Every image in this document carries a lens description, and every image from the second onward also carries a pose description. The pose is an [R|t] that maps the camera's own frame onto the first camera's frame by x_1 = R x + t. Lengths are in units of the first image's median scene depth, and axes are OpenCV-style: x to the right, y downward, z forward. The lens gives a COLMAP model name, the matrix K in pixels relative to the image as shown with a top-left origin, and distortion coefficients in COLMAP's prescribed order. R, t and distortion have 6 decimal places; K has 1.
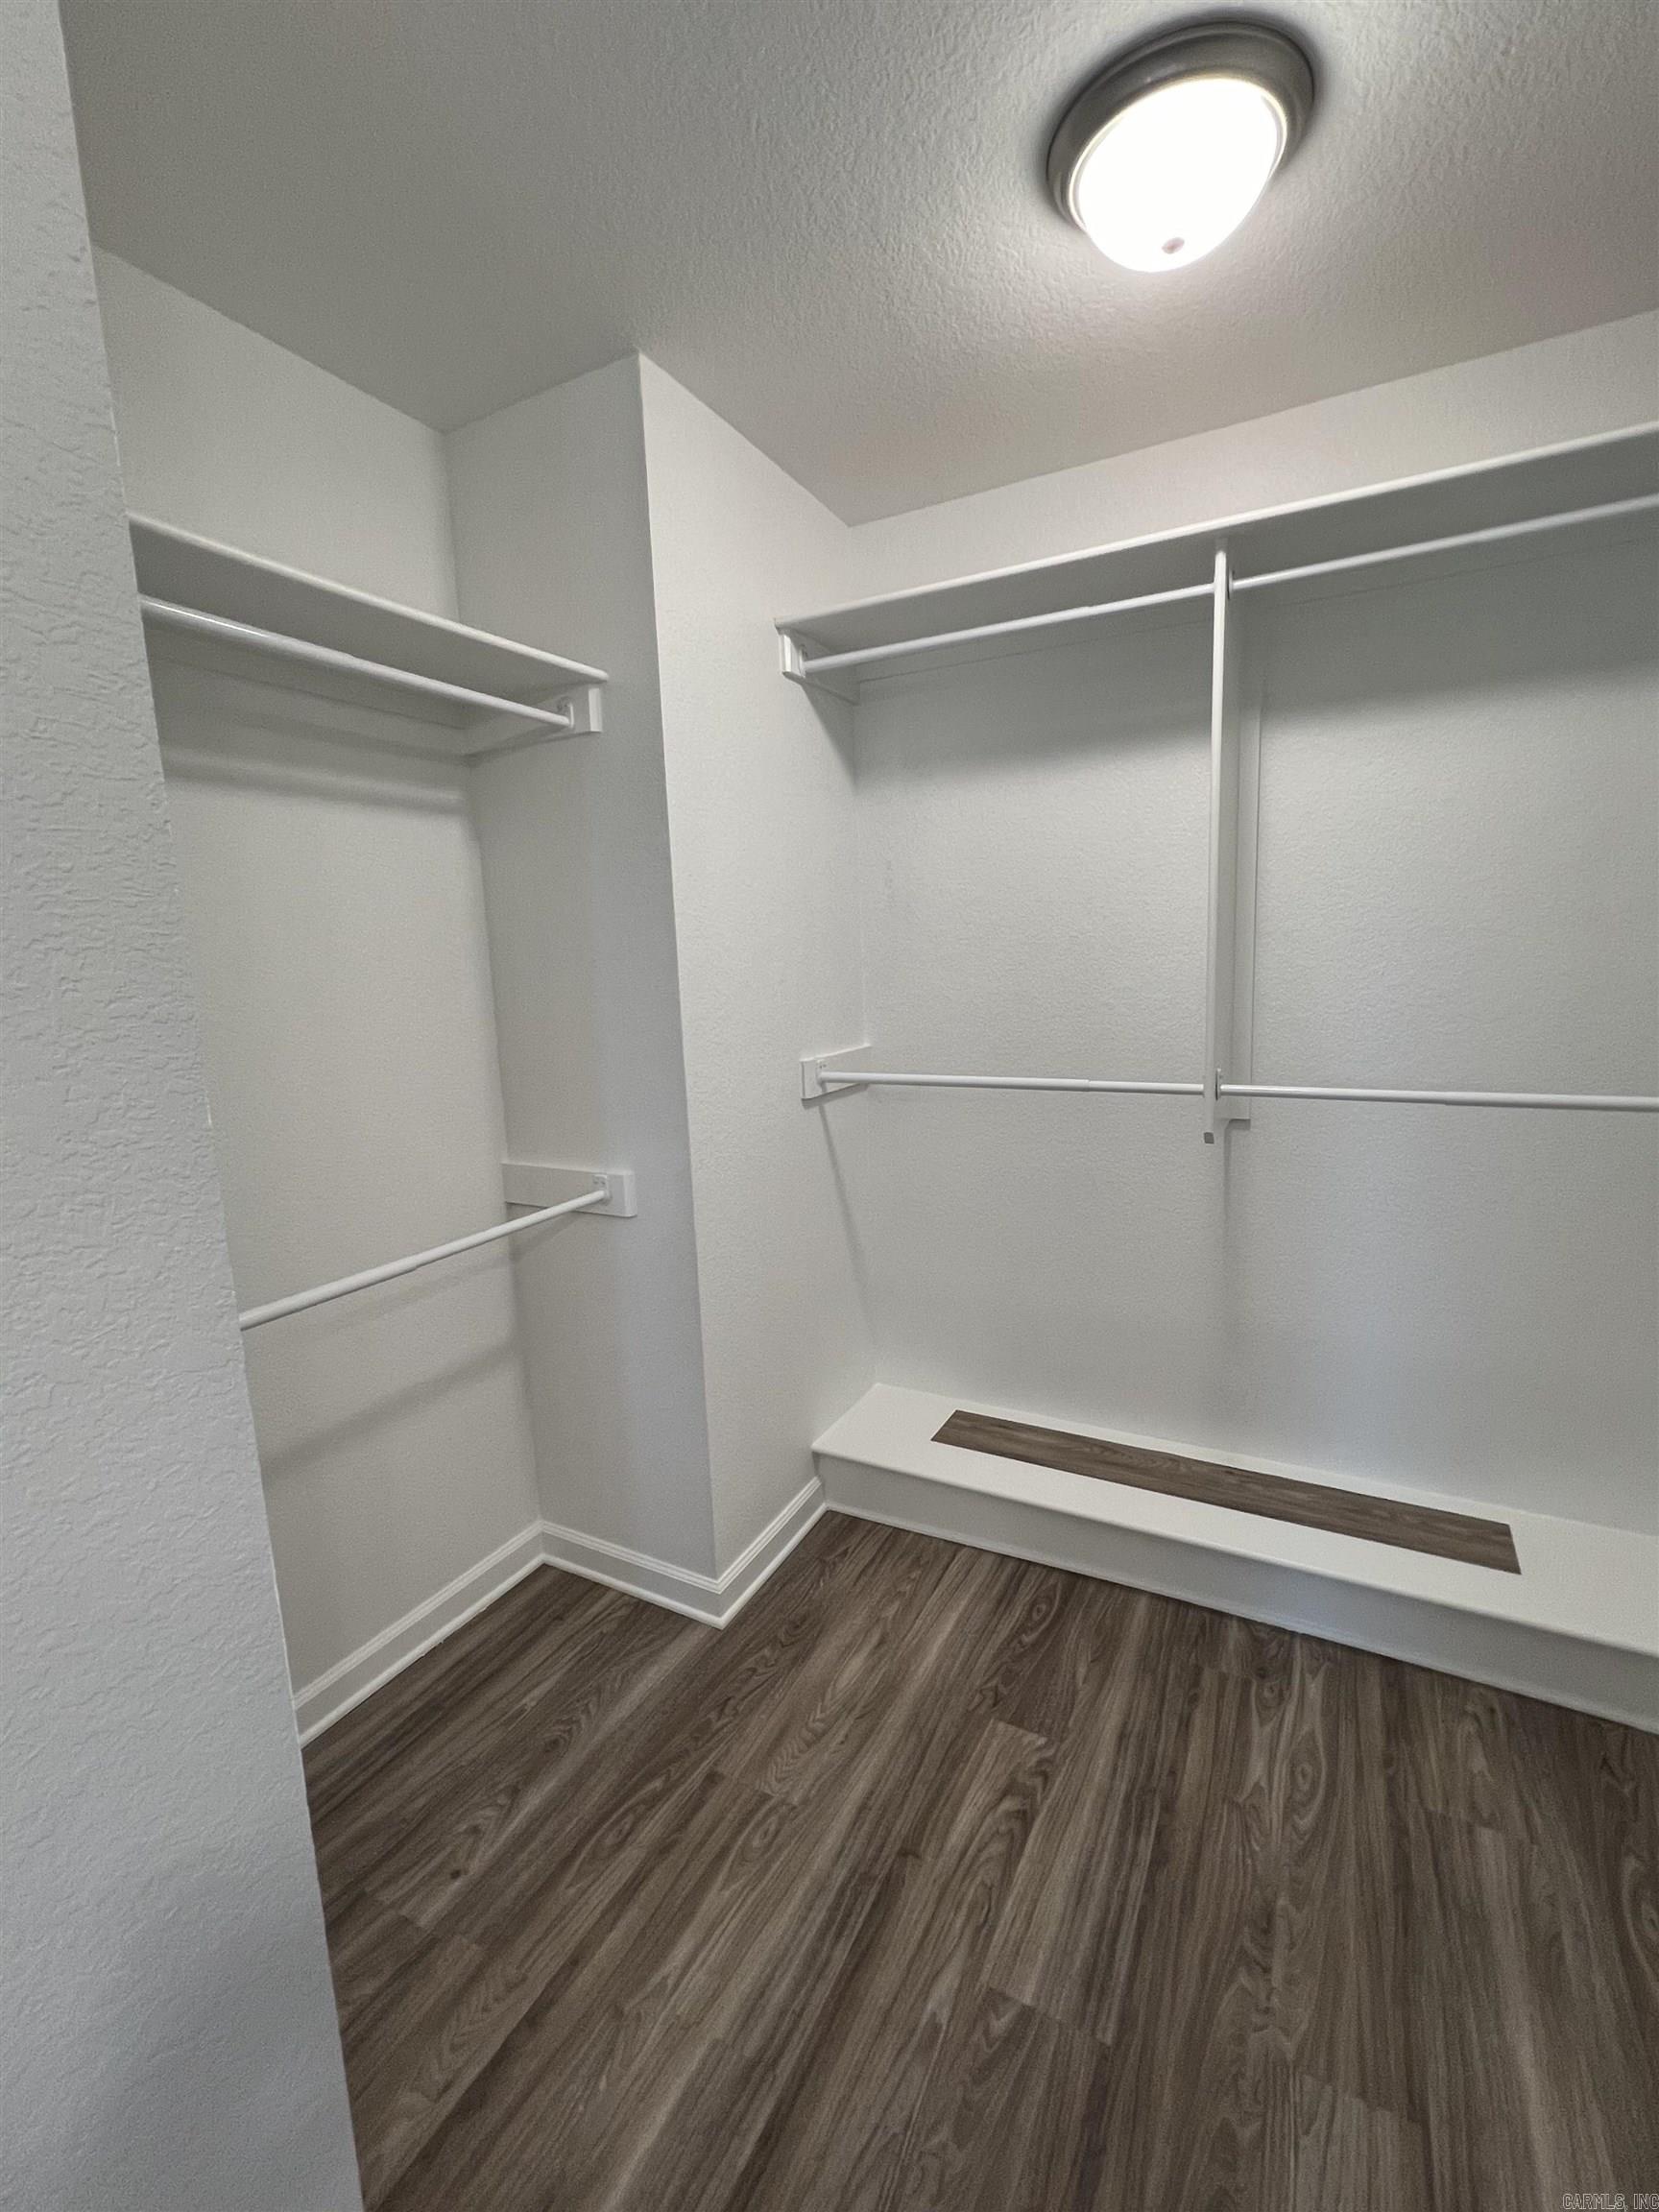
lens RADIAL K [[961.4, 0, 829.5], [0, 961.4, 1106.0], [0, 0, 1]] dist [-0.003796, 0.000397]
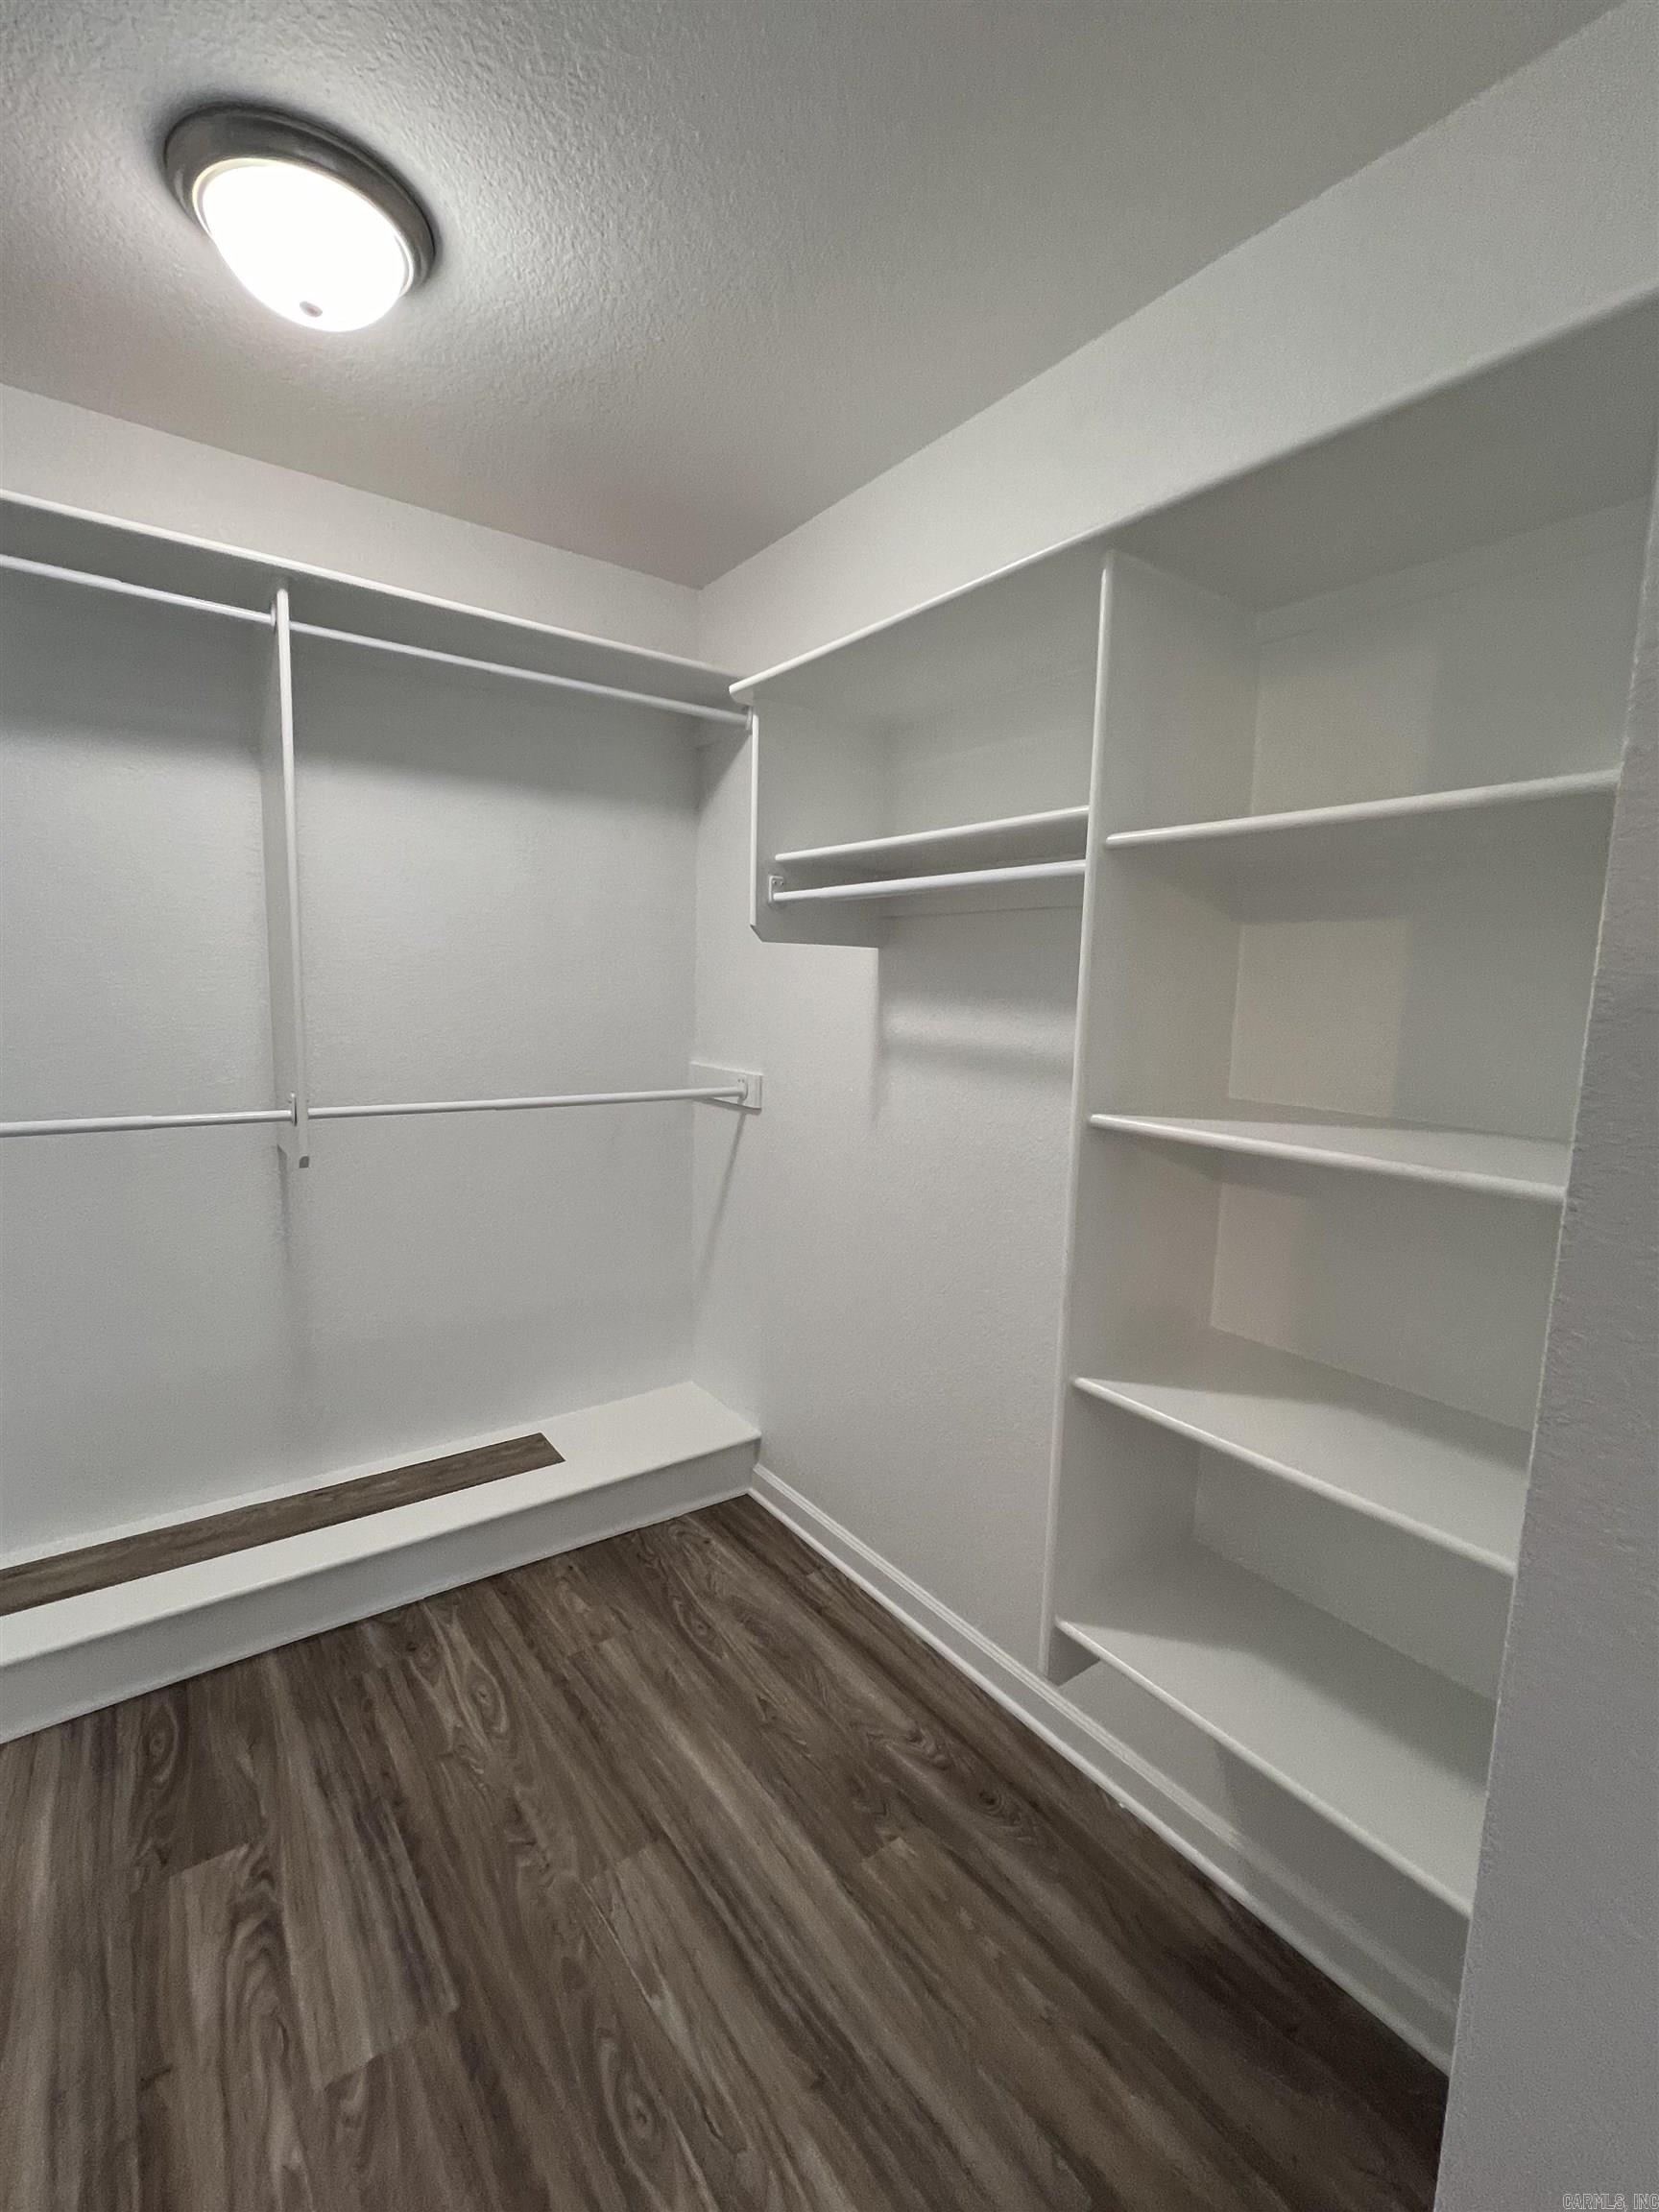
lens RADIAL K [[961.4, 0, 829.5], [0, 961.4, 1106.0], [0, 0, 1]] dist [-0.003796, 0.000397]
pose [[0.418684, -0.064690, 0.905825, -0.328866], [0.095128, 0.995096, 0.027096, 0.000483], [-0.903136, 0.074824, 0.422785, 0.082887]]
